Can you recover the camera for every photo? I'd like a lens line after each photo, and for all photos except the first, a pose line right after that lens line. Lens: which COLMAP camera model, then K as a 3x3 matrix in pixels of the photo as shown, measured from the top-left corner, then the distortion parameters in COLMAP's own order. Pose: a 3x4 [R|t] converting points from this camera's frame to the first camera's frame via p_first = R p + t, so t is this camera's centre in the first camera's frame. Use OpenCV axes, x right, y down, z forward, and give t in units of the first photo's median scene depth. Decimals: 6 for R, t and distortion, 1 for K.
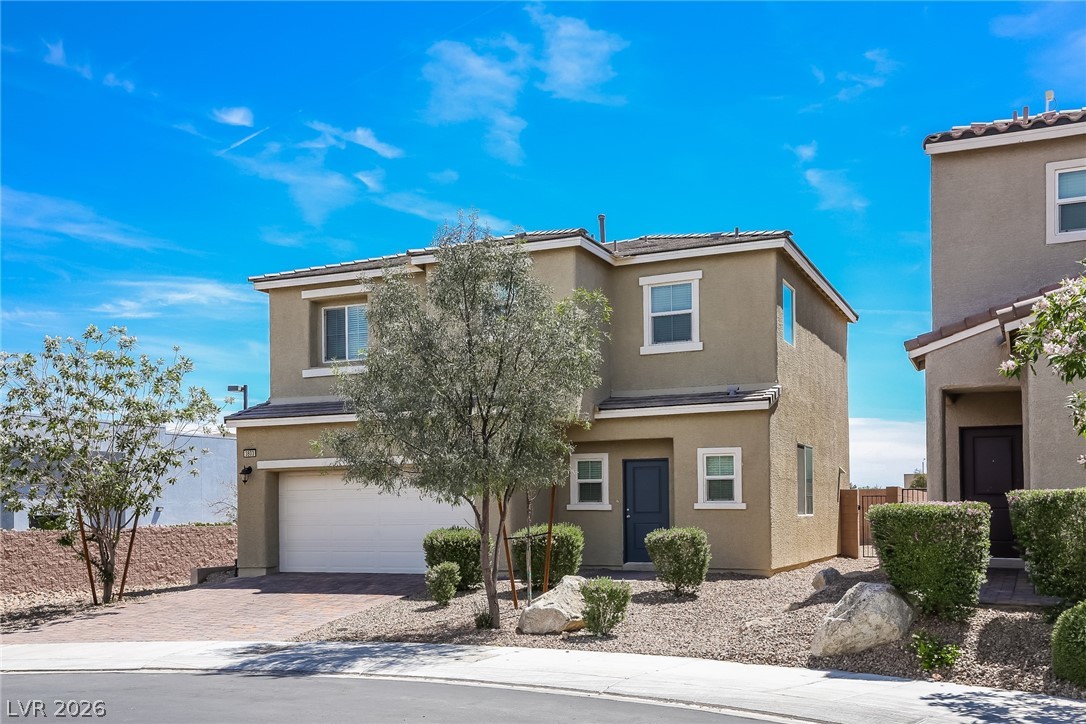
lens RADIAL K [[1095.2, 0, 543.0], [0, 1095.2, 362.0], [0, 0, 1]] dist [0.038039, 0.006649]
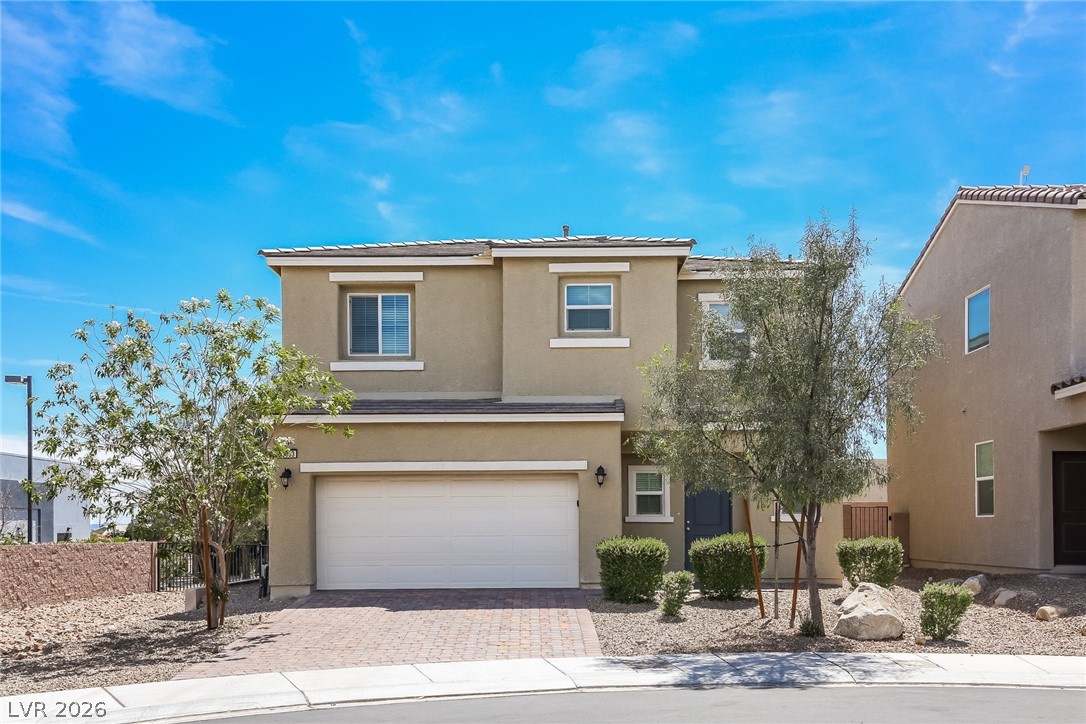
lens RADIAL K [[1087.2, 0, 543.1], [0, 1087.2, 399.9], [0, 0, 1]] dist [0.068977, 0.021959]
pose [[0.907302, 0.053788, 0.417024, -0.412731], [-0.058225, 0.998301, -0.002084, 0.028433], [-0.416428, -0.022391, 0.908893, 0.128274]]
